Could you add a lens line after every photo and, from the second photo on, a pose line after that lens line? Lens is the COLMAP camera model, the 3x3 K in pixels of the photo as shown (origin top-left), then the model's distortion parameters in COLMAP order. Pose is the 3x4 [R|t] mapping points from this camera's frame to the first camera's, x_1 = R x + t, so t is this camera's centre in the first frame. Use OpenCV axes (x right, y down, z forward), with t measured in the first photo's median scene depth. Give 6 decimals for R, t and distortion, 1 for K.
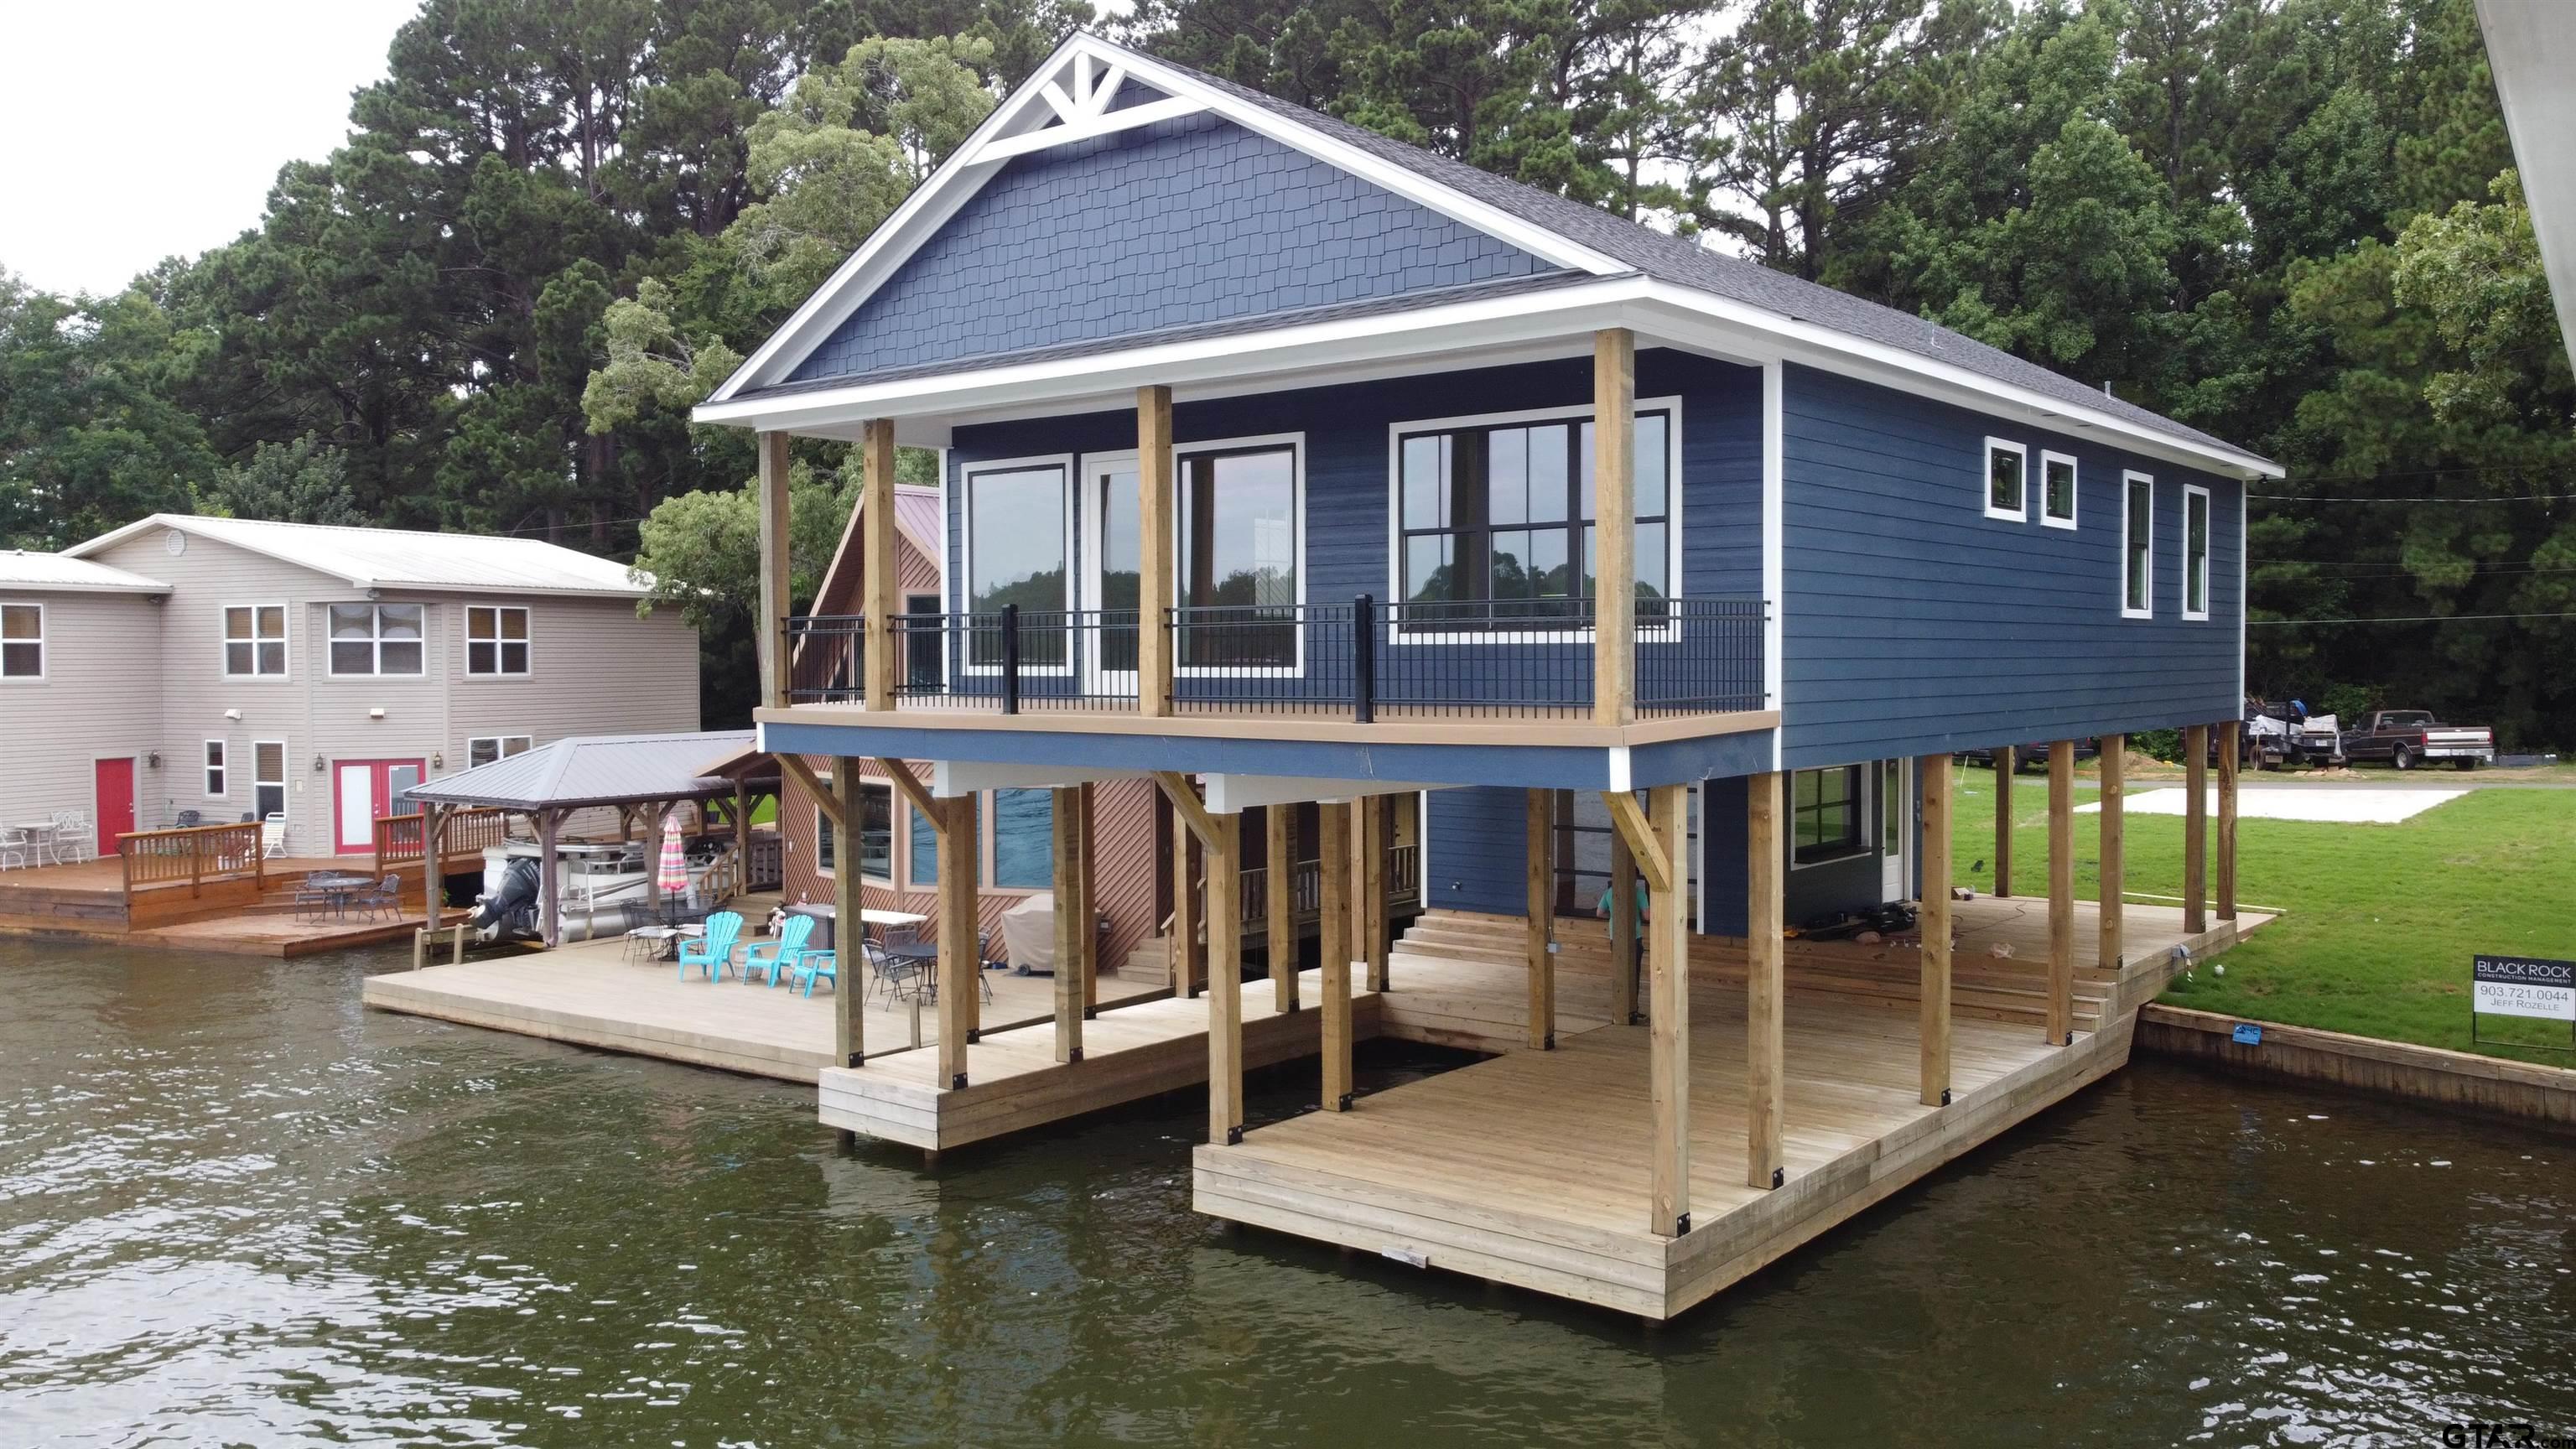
lens RADIAL K [[1965.1, 0, 1291.5], [0, 1965.1, 714.8], [0, 0, 1]] dist [0.003383, -0.007848]
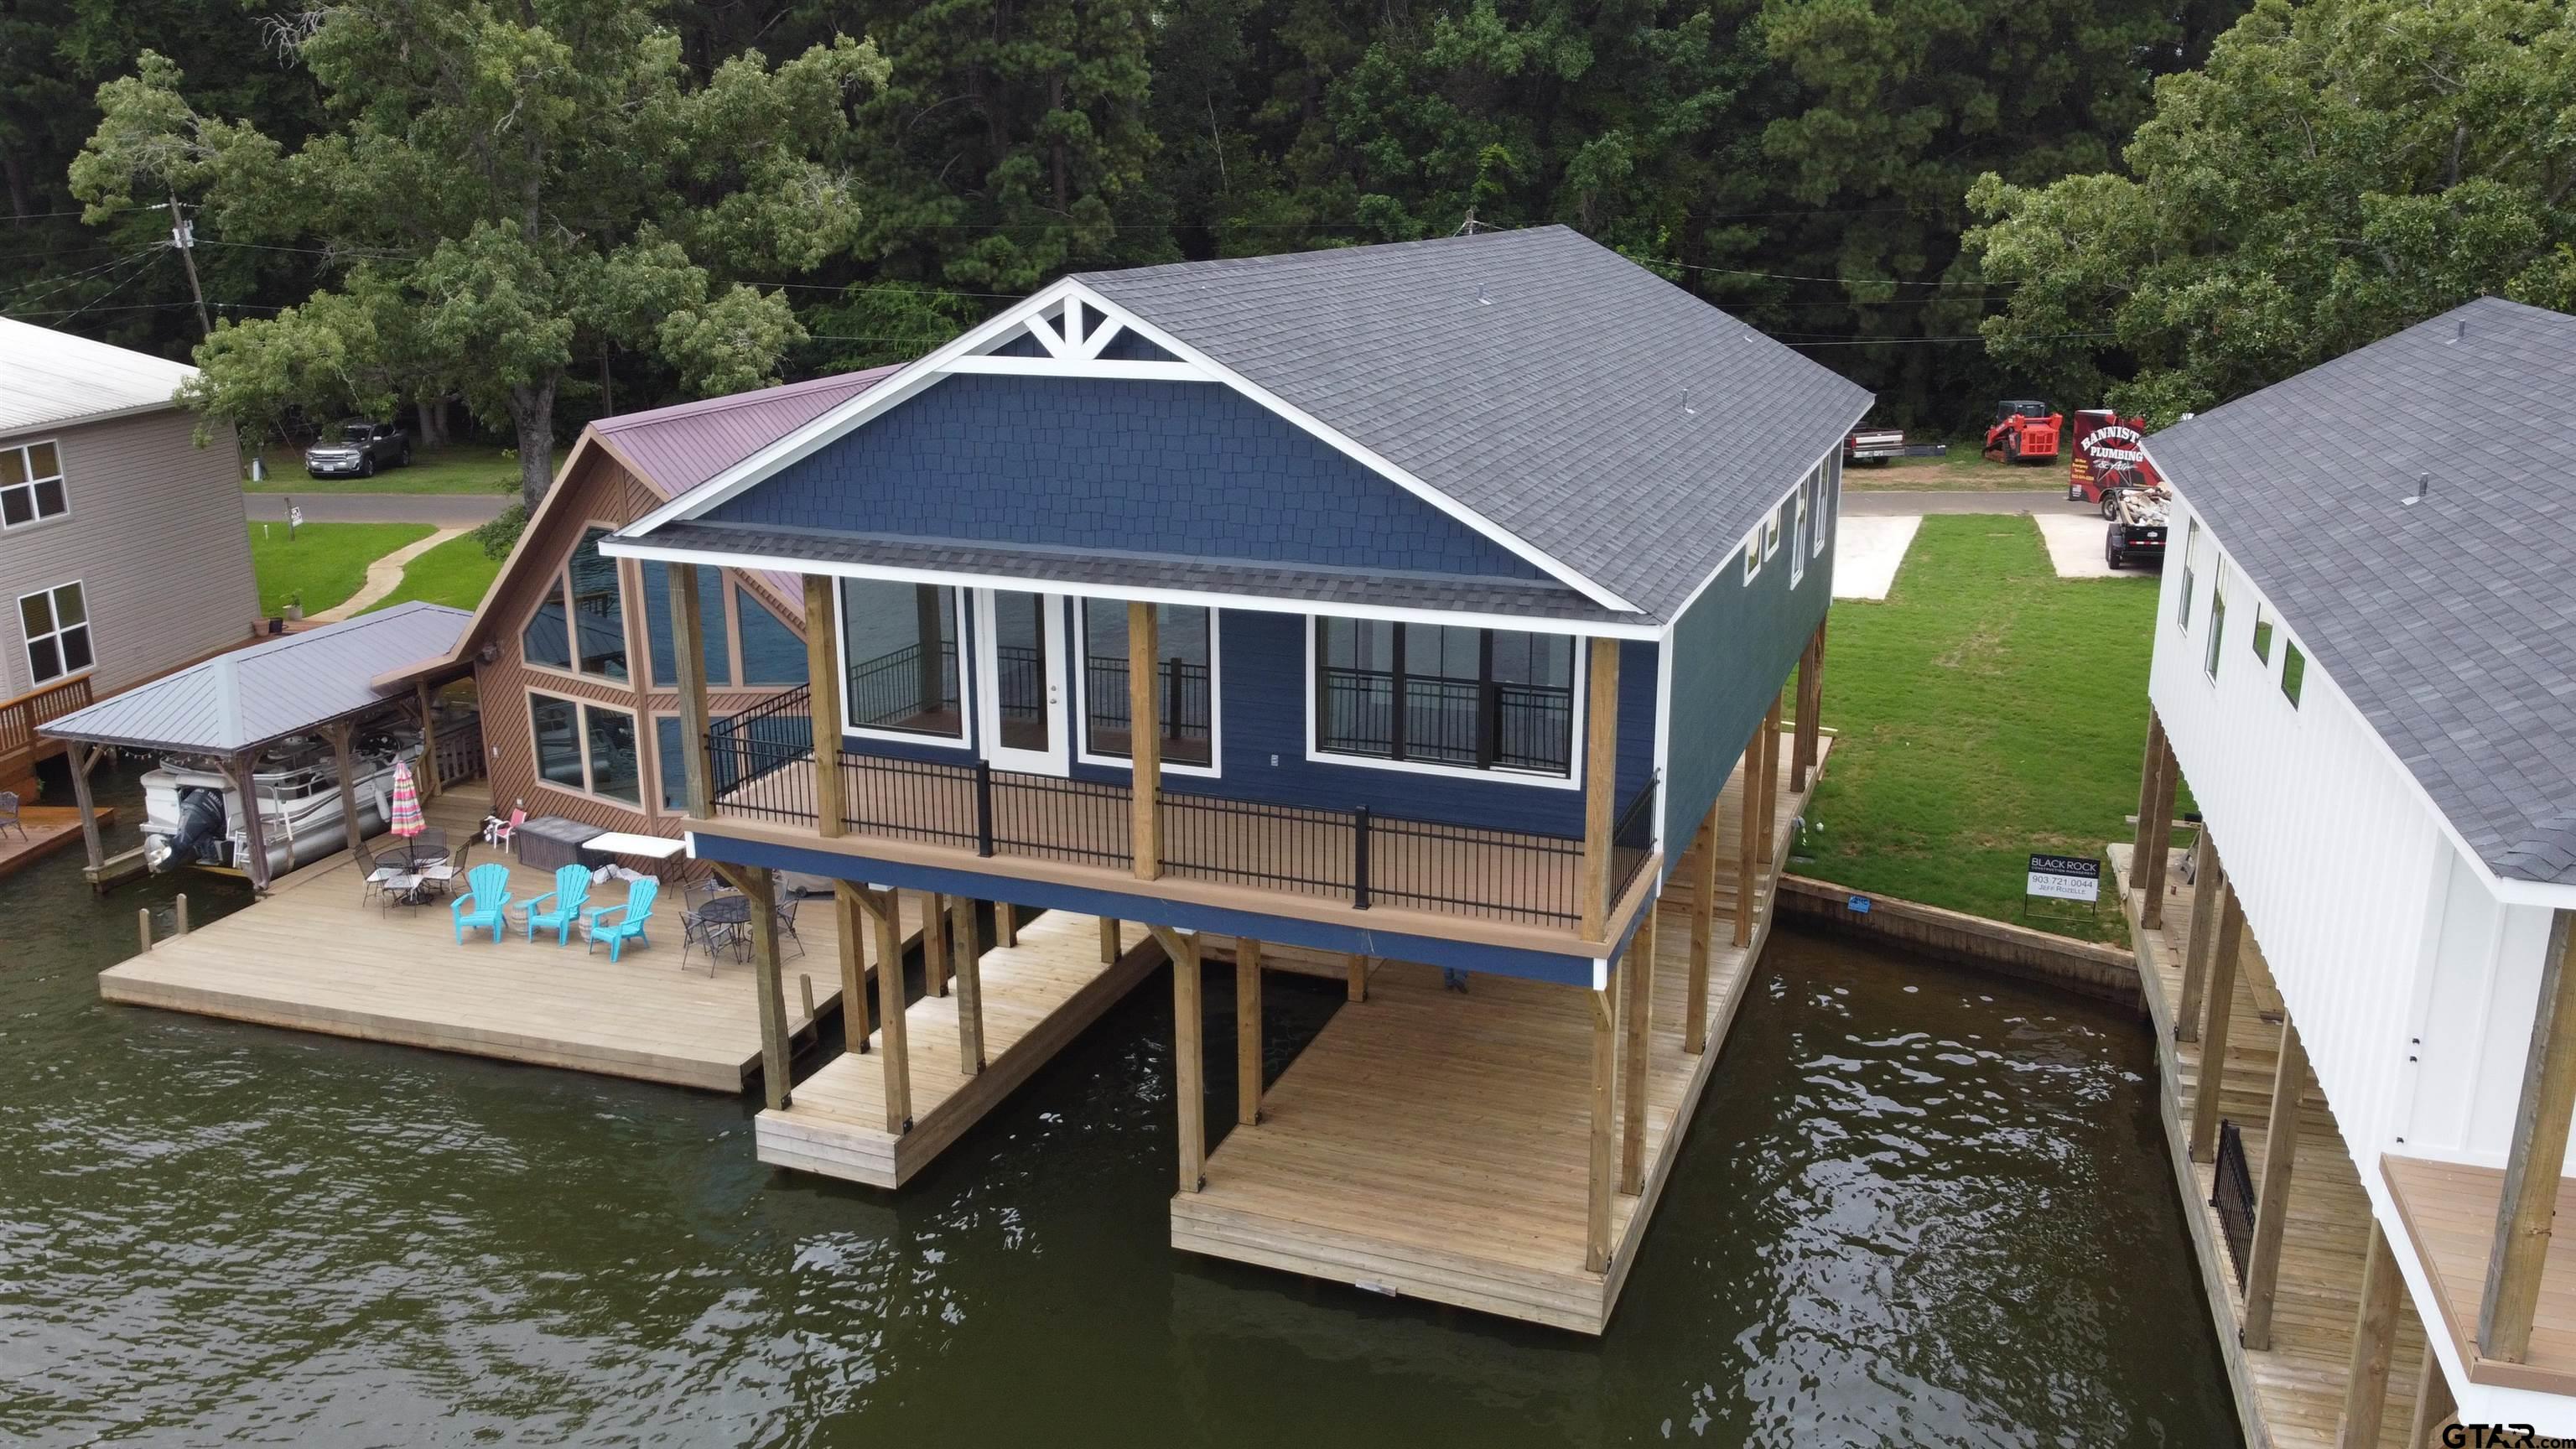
lens RADIAL K [[1965.1, 0, 1289.9], [0, 1965.1, 718.9], [0, 0, 1]] dist [0.003383, -0.007848]
pose [[0.953720, -0.079411, 0.290020, -0.260118], [0.008251, 0.971046, 0.238748, -0.298305], [-0.300582, -0.225306, 0.926762, -0.056667]]
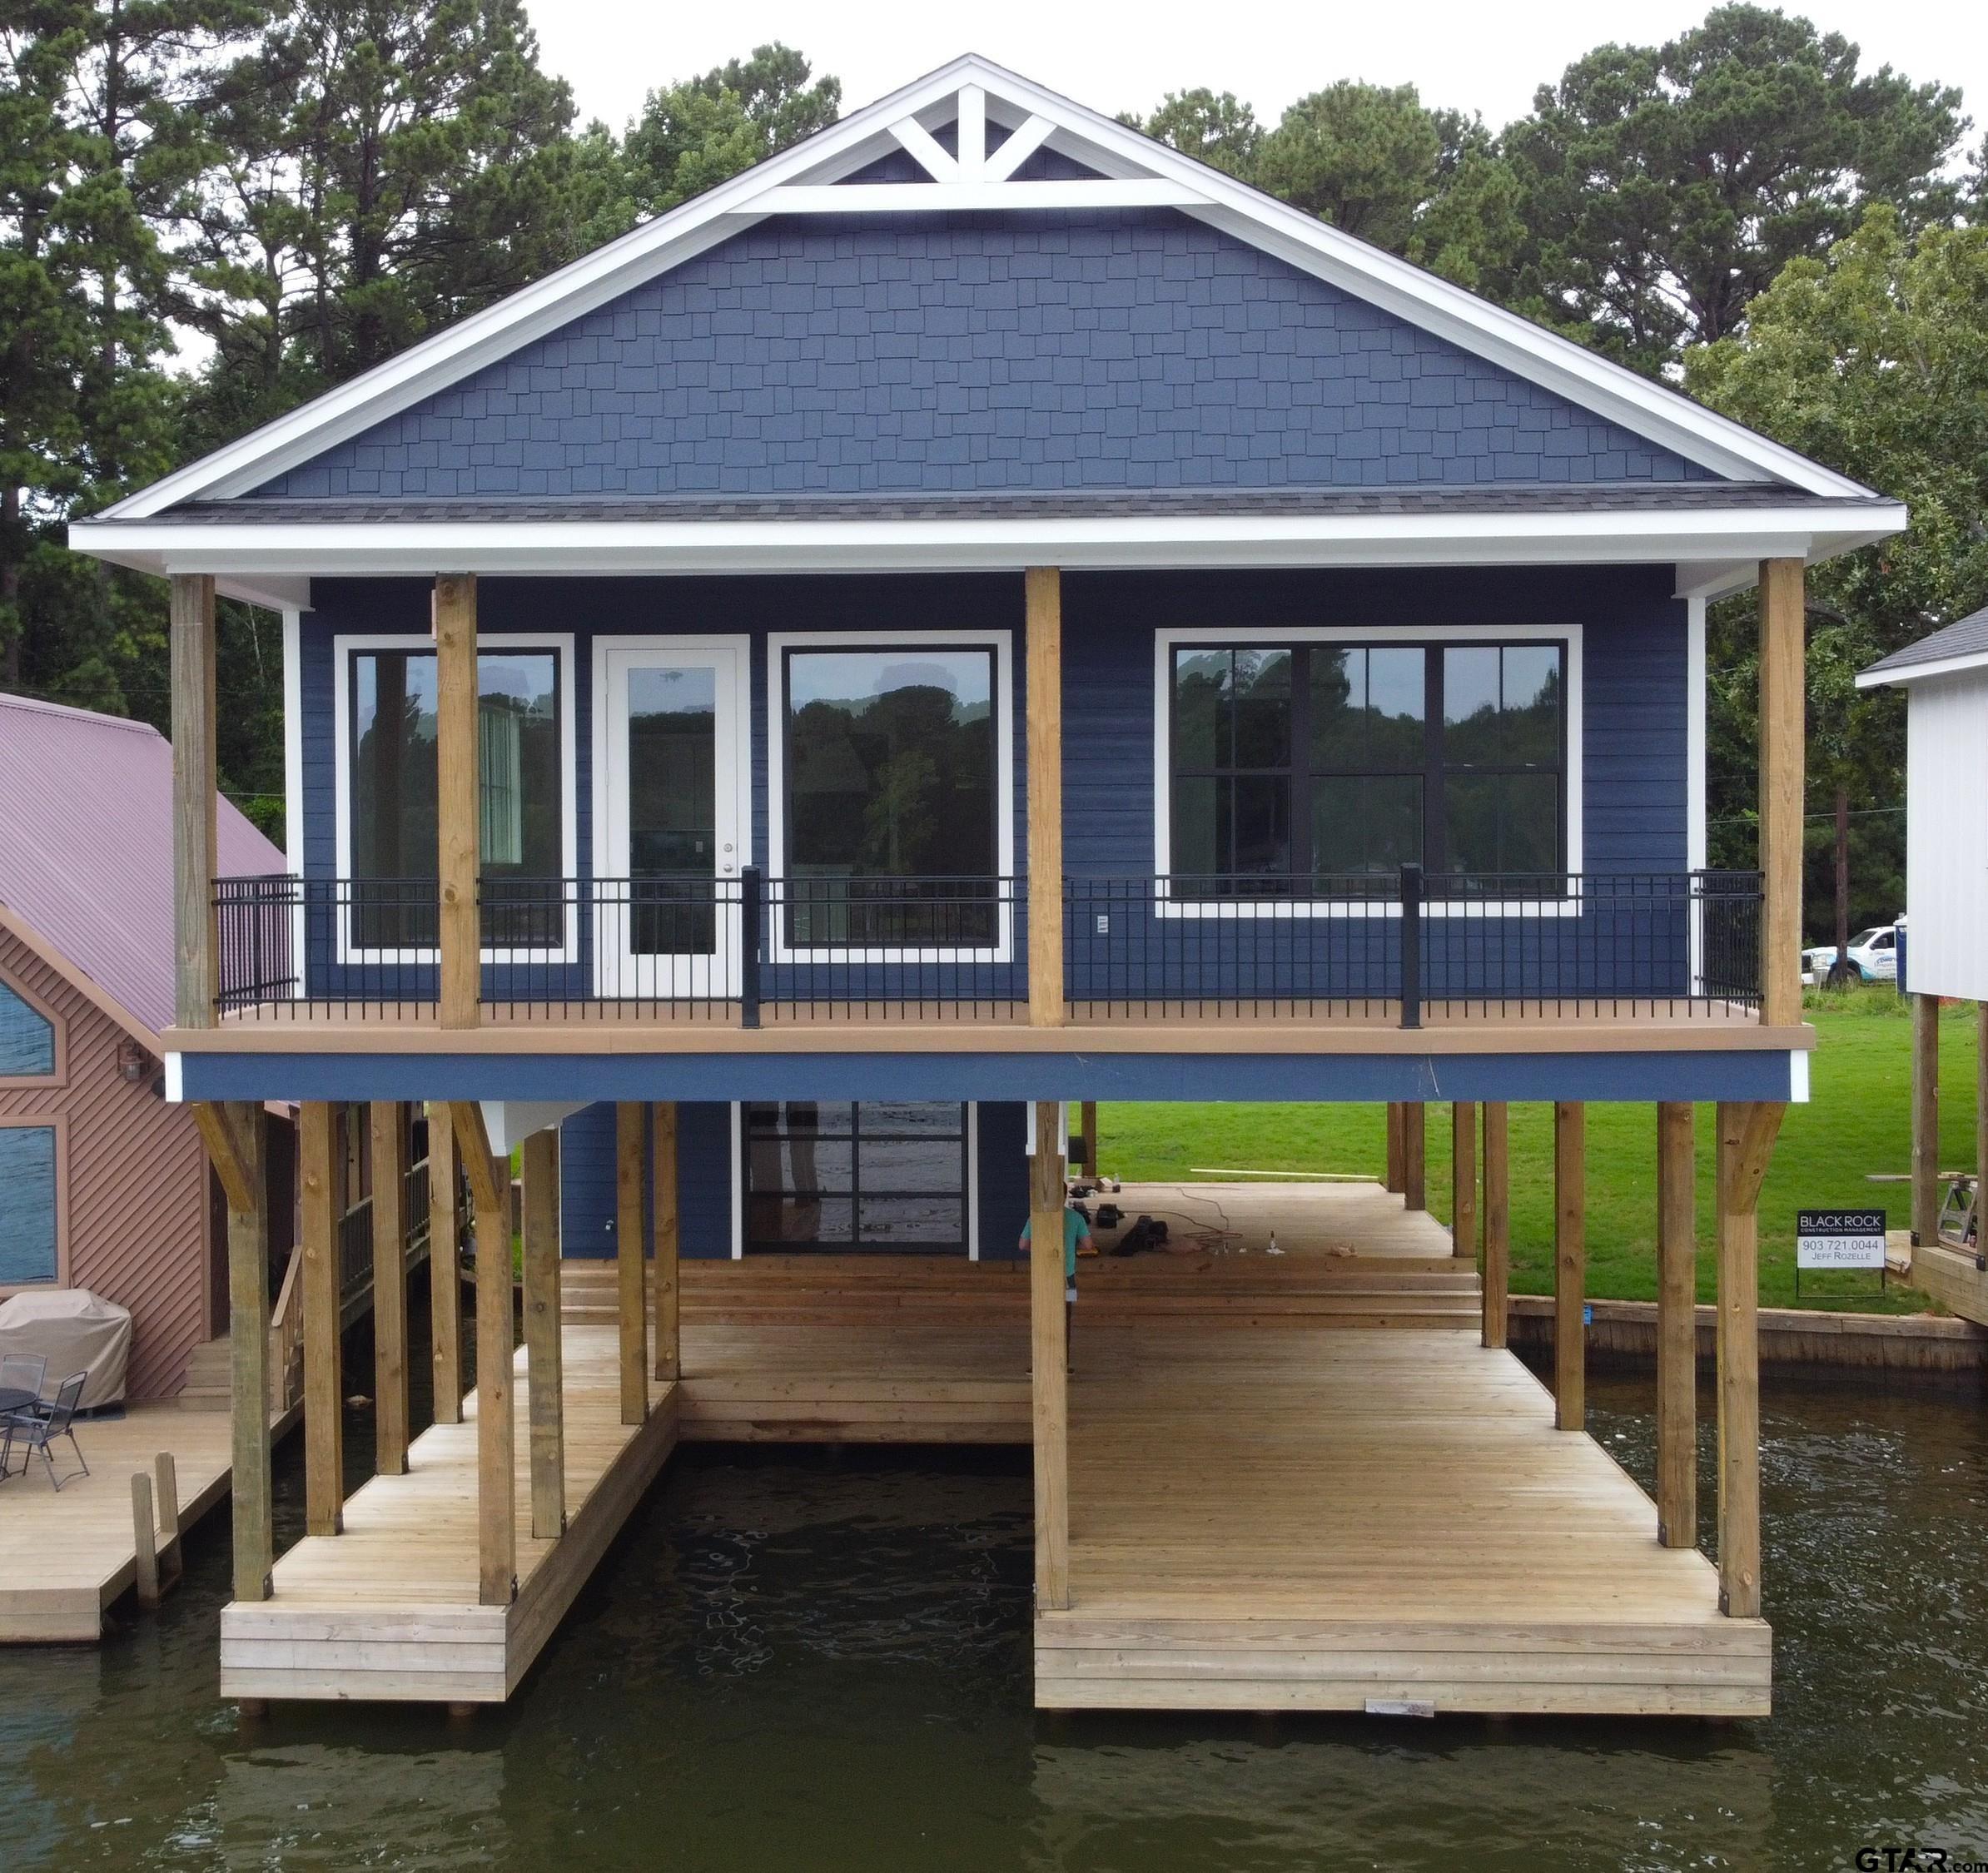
lens RADIAL K [[2536.4, 0, 926.6], [0, 2536.4, 934.6], [0, 0, 1]] dist [-0.000937, 0.000000]
pose [[0.808763, -0.015751, 0.587923, -0.533543], [0.019849, 0.999803, -0.000519, -0.027286], [-0.587799, 0.012089, 0.808916, 0.227325]]
